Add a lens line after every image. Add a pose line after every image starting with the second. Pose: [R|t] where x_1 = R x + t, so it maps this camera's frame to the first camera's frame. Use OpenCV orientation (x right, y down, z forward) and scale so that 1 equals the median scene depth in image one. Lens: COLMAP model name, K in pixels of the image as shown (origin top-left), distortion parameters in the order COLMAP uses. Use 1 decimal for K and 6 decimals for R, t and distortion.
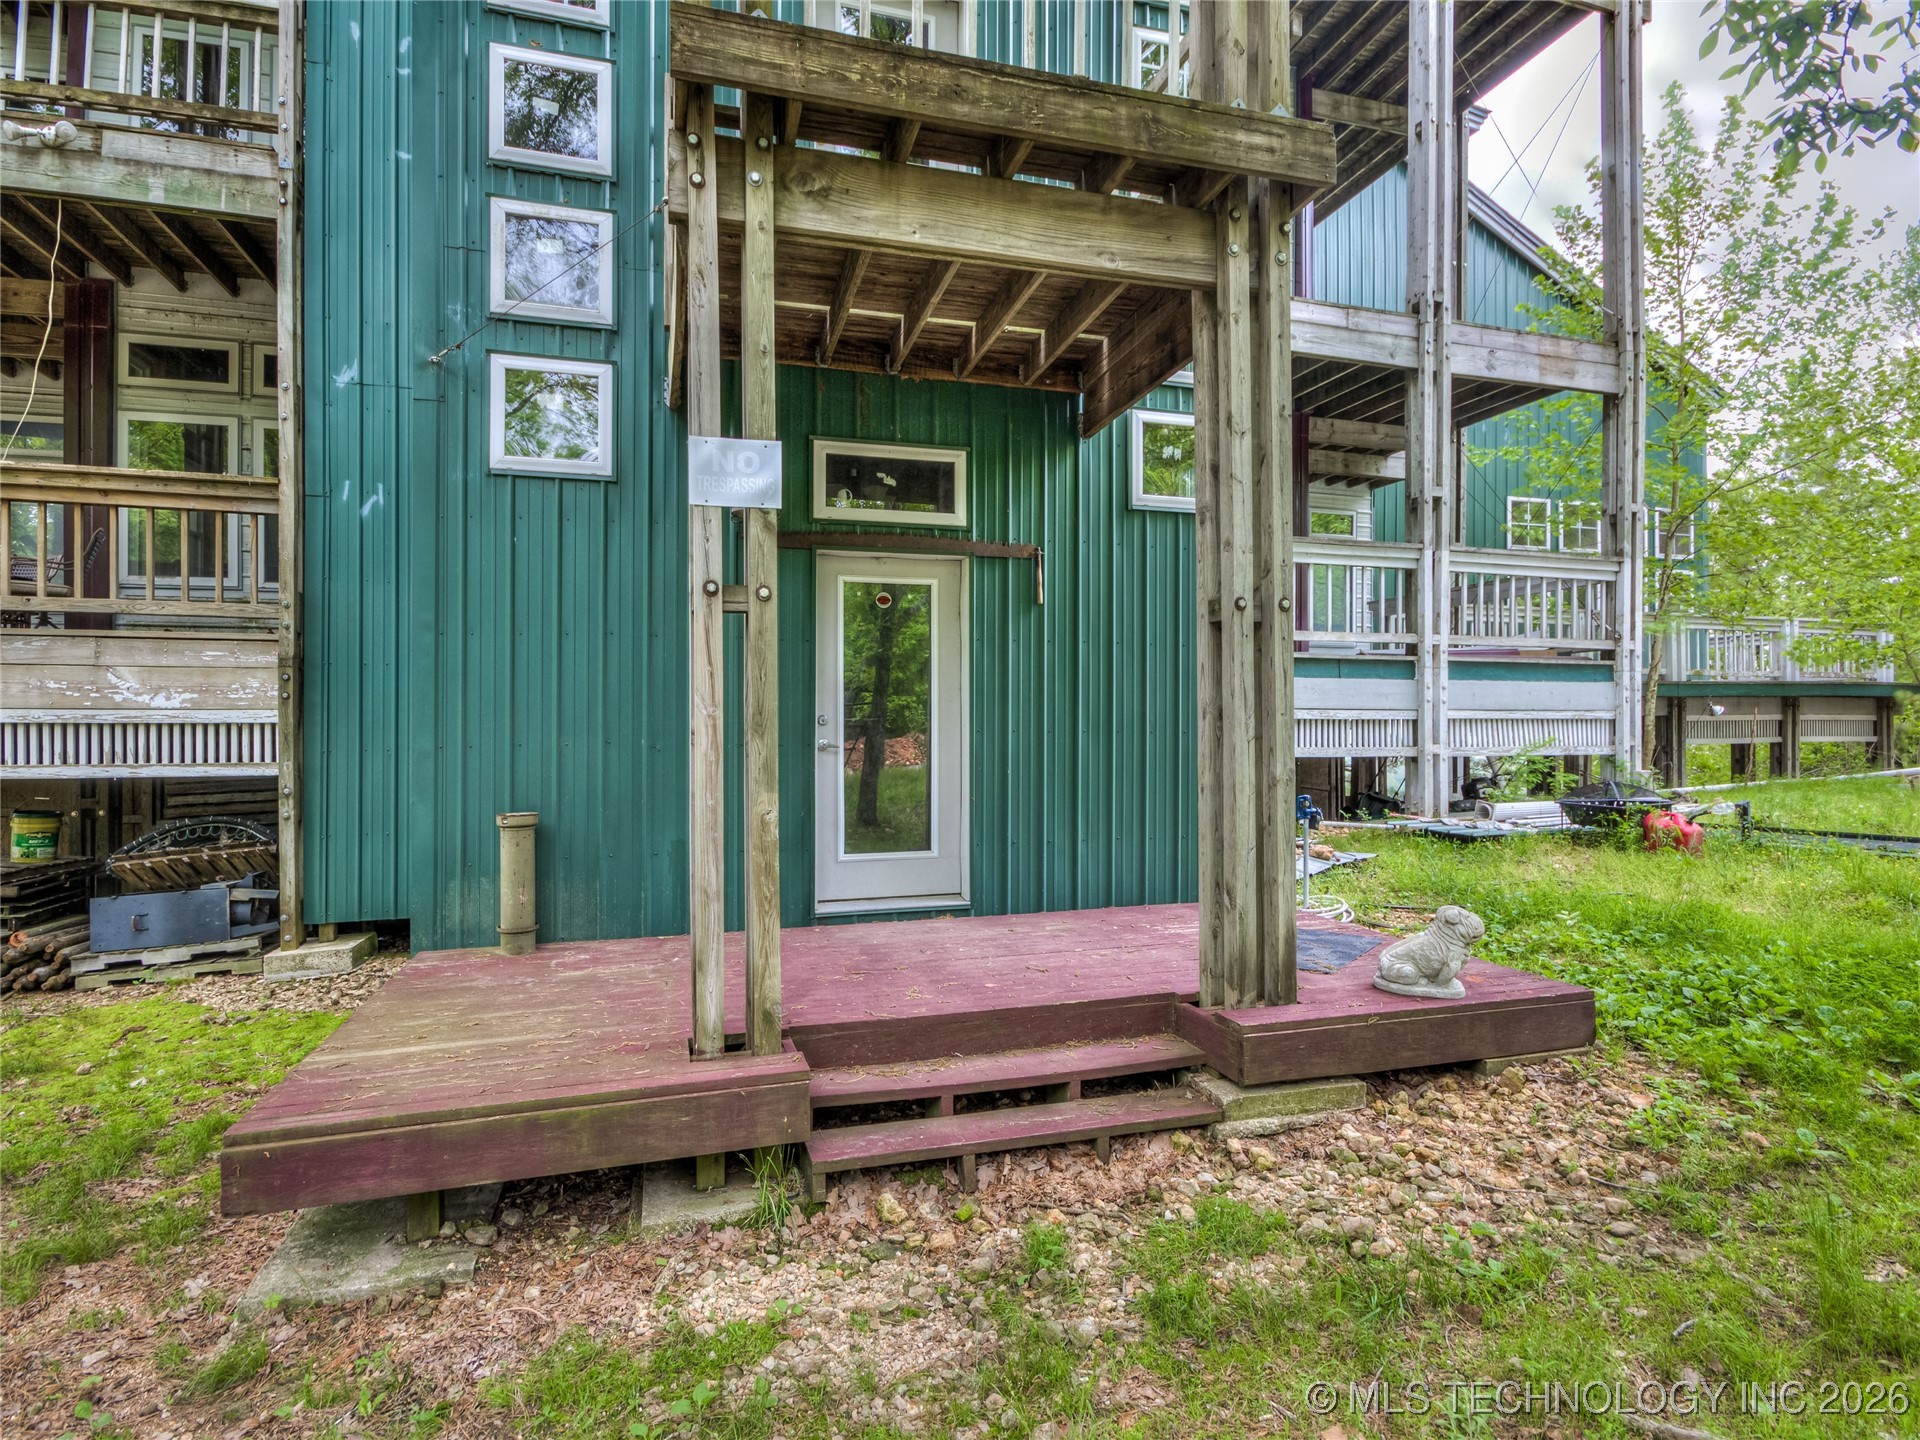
lens RADIAL K [[981.5, 0, 959.0], [0, 981.5, 715.4], [0, 0, 1]] dist [-0.034415, -0.004199]
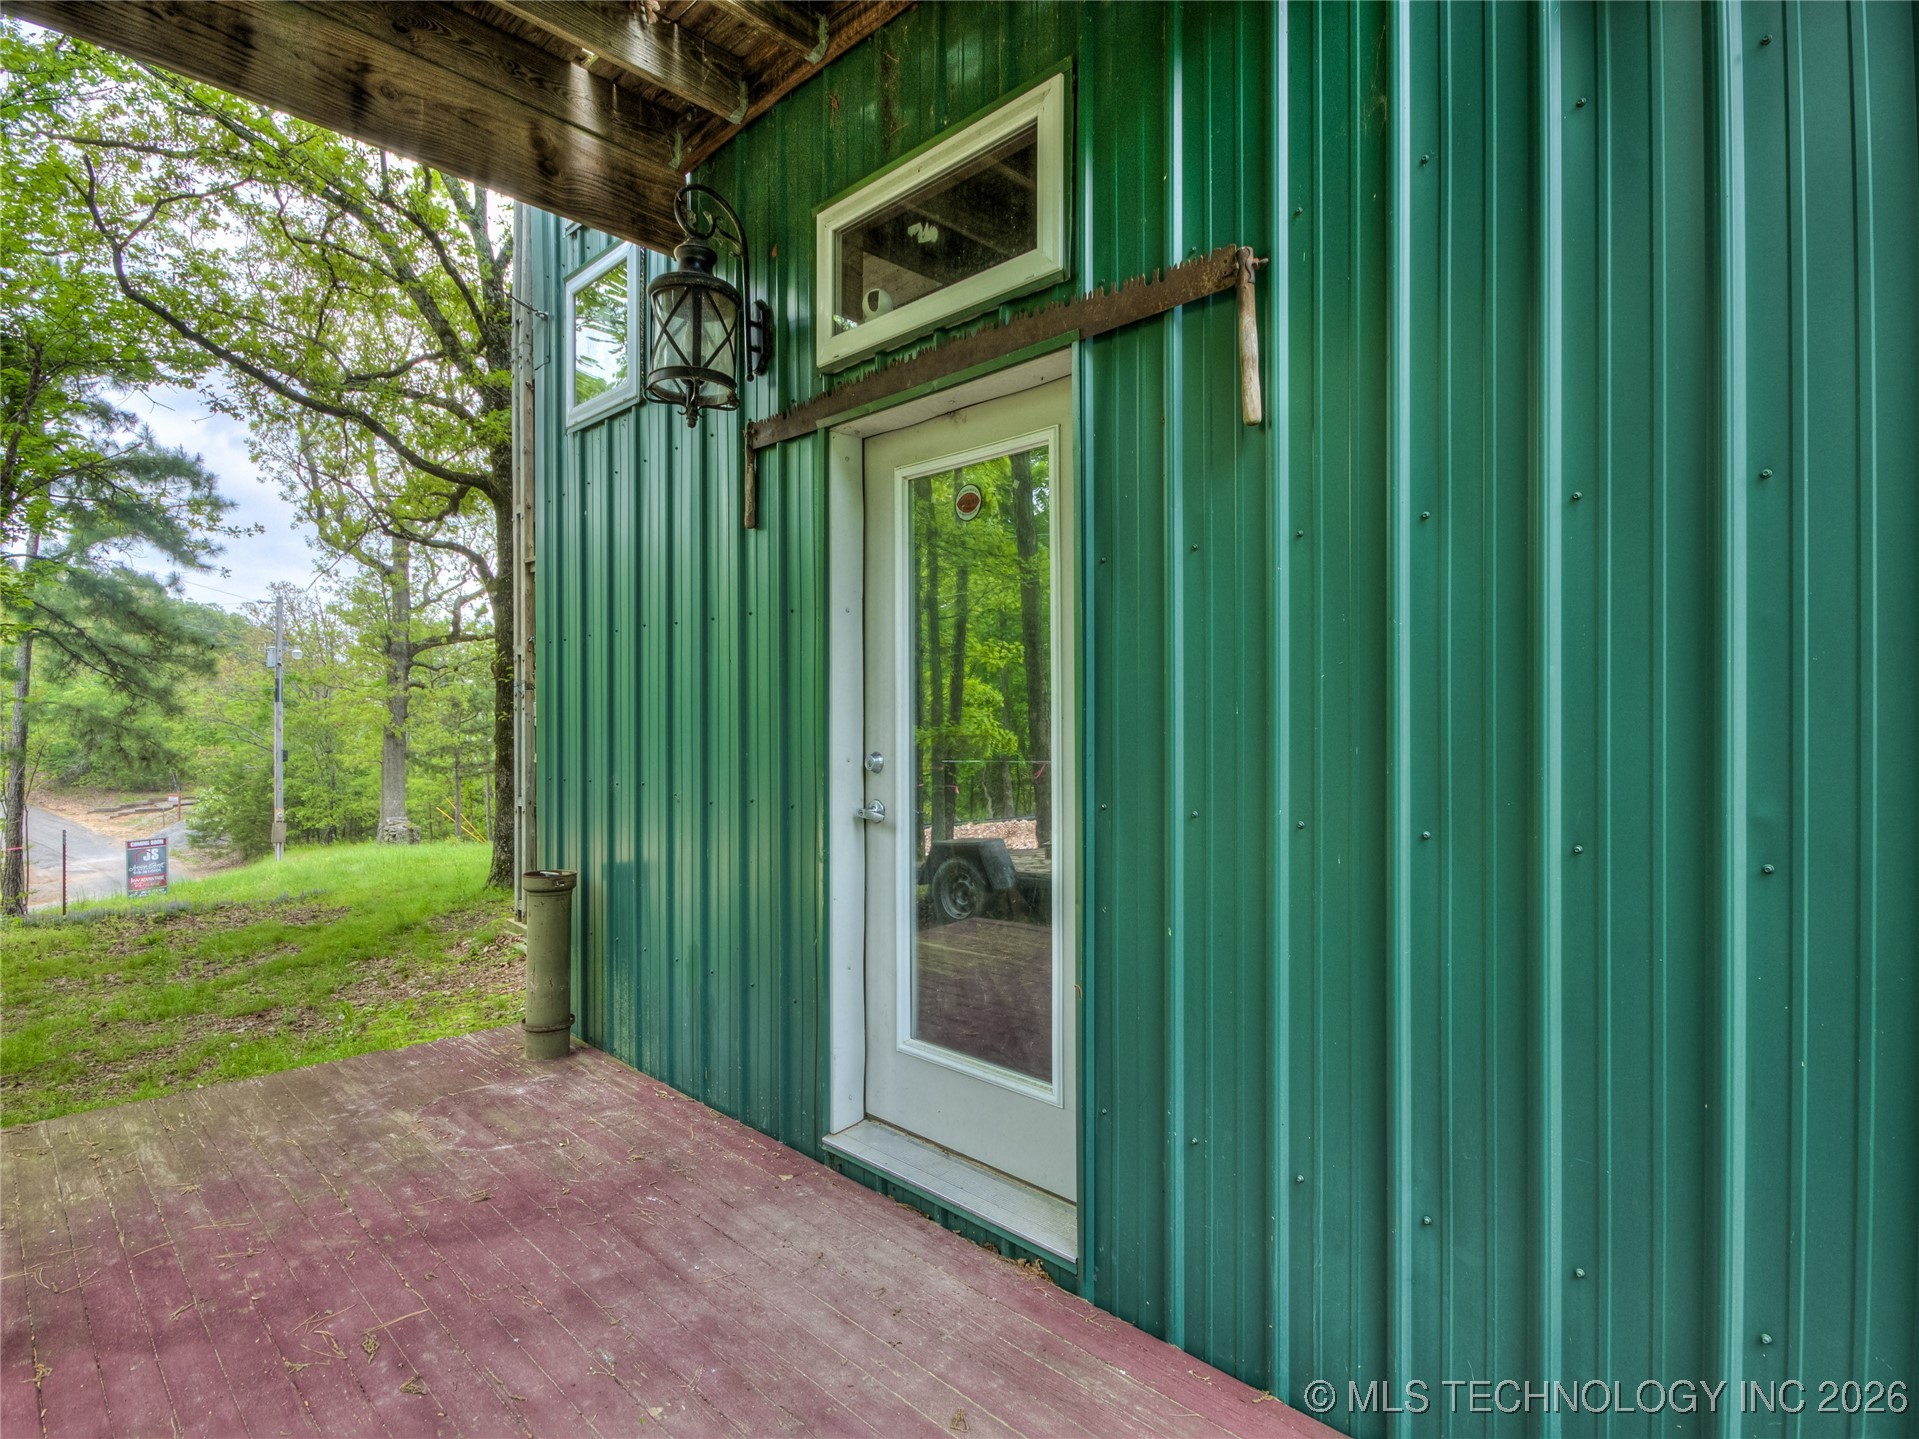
lens RADIAL K [[981.0, 0, 962.8], [0, 981.0, 713.8], [0, 0, 1]] dist [-0.034415, -0.004199]
pose [[0.507115, -0.003736, -0.861870, 0.314052], [-0.002565, 0.999980, -0.005844, -0.018162], [0.861875, 0.005174, 0.507095, 0.780705]]
